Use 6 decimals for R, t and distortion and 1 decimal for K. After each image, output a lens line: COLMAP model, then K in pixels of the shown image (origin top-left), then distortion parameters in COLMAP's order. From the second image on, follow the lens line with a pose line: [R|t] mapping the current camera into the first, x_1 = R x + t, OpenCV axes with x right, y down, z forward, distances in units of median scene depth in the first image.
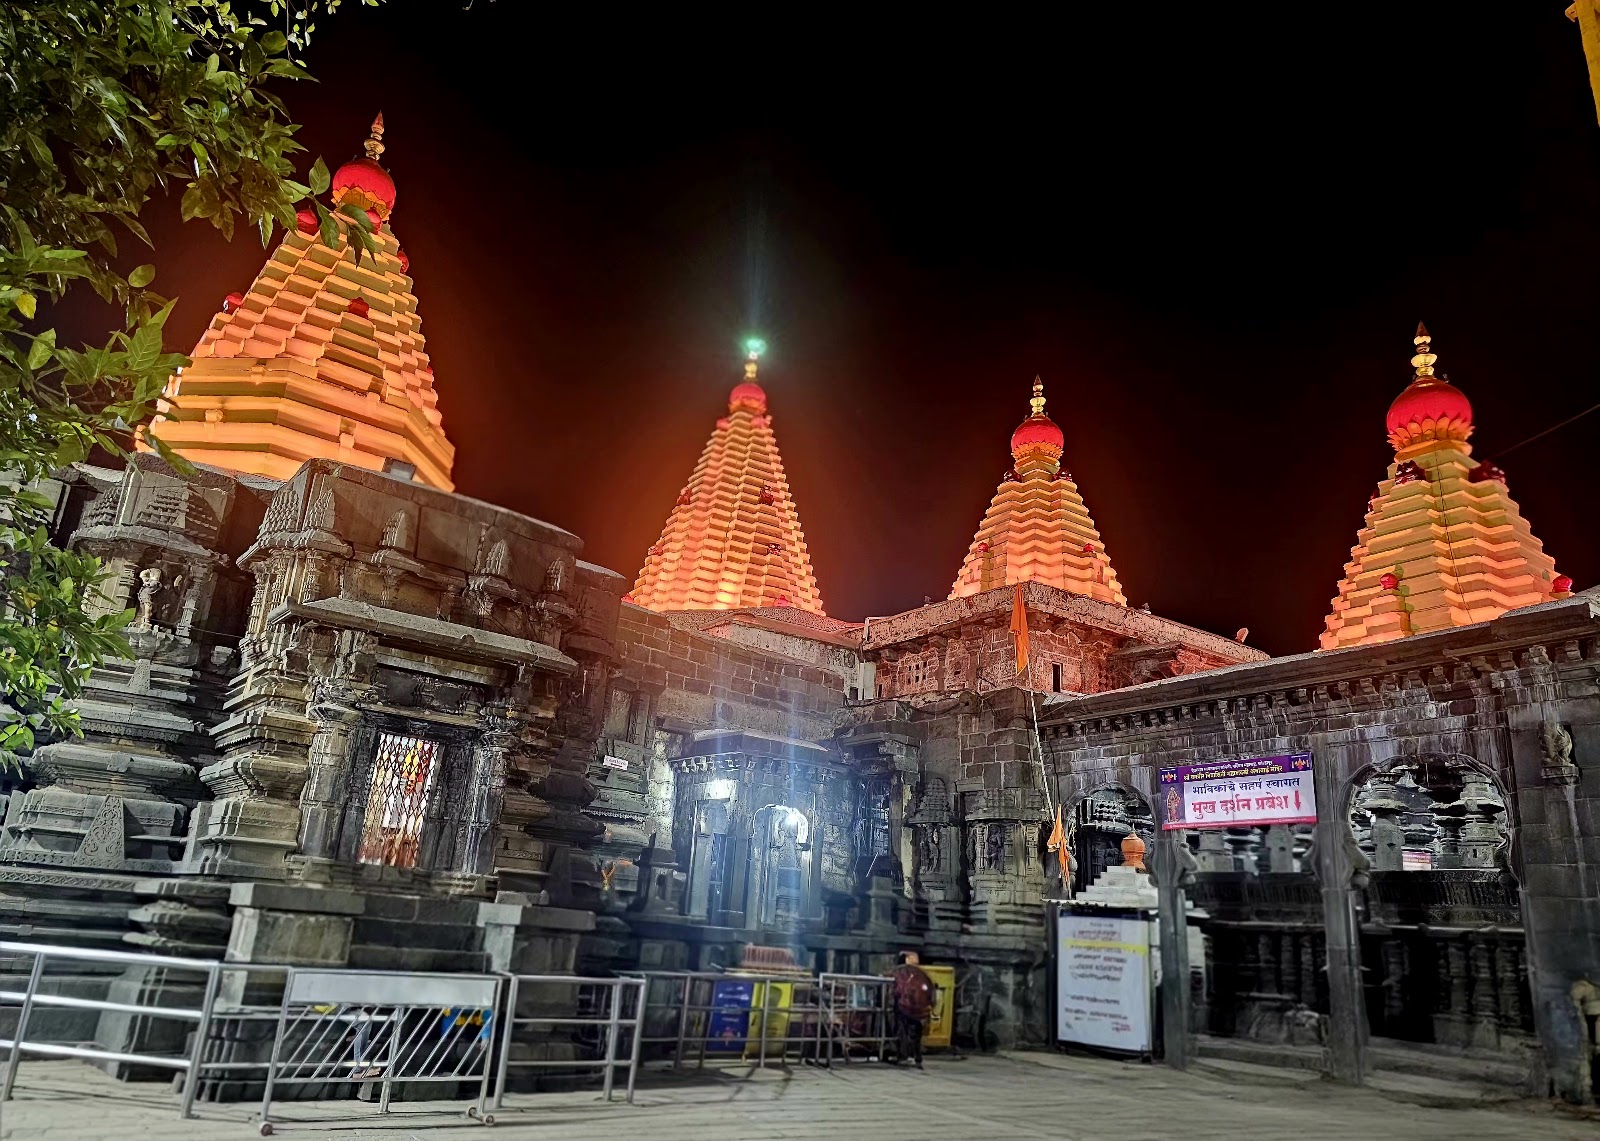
lens RADIAL K [[1133.3, 0, 800.0], [0, 1133.3, 570.5], [0, 0, 1]] dist [0.108854, -0.104330]
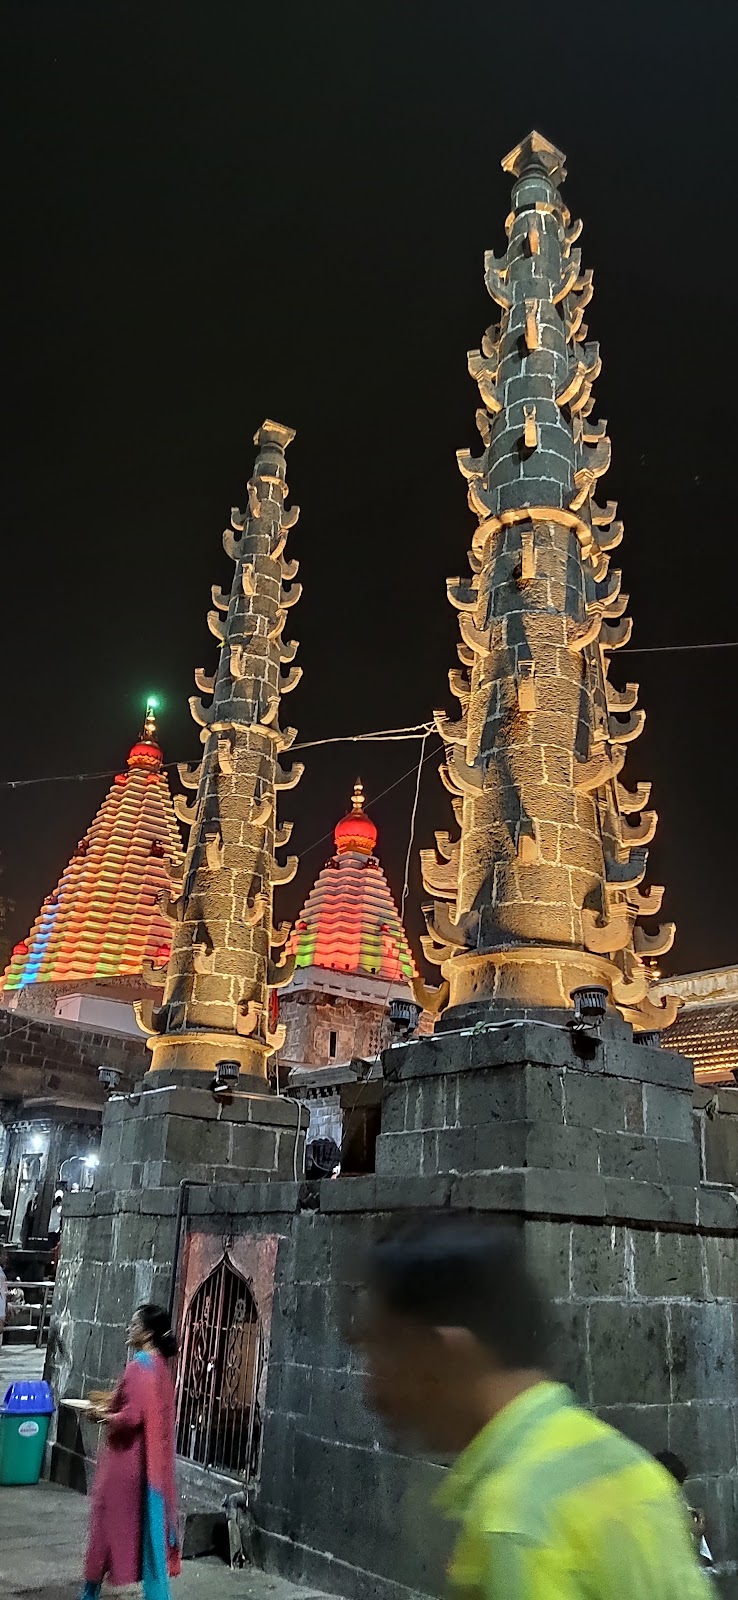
lens RADIAL K [[1155.6, 0, 369.0], [0, 1155.6, 800.0], [0, 0, 1]] dist [0.015303, -0.001428]
pose [[0.993939, 0.009742, 0.109498, 0.219167], [-0.002362, 0.997728, -0.067323, -0.164274], [-0.109905, 0.066656, 0.991705, -0.562346]]
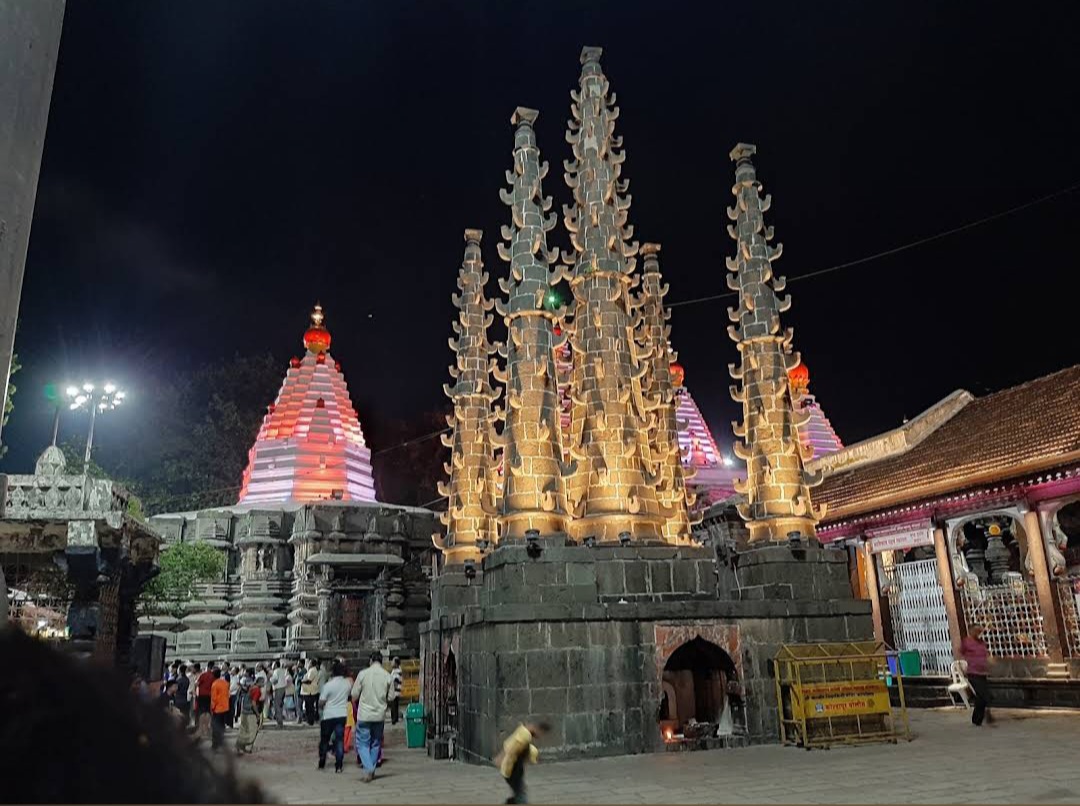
lens RADIAL K [[797.1, 0, 540.0], [0, 797.1, 403.0], [0, 0, 1]] dist [0.093895, -0.160812]
pose [[0.975293, -0.158801, -0.153578, 0.477887], [0.160136, 0.987088, -0.003721, -0.233124], [0.152186, -0.020964, 0.988130, -0.857923]]
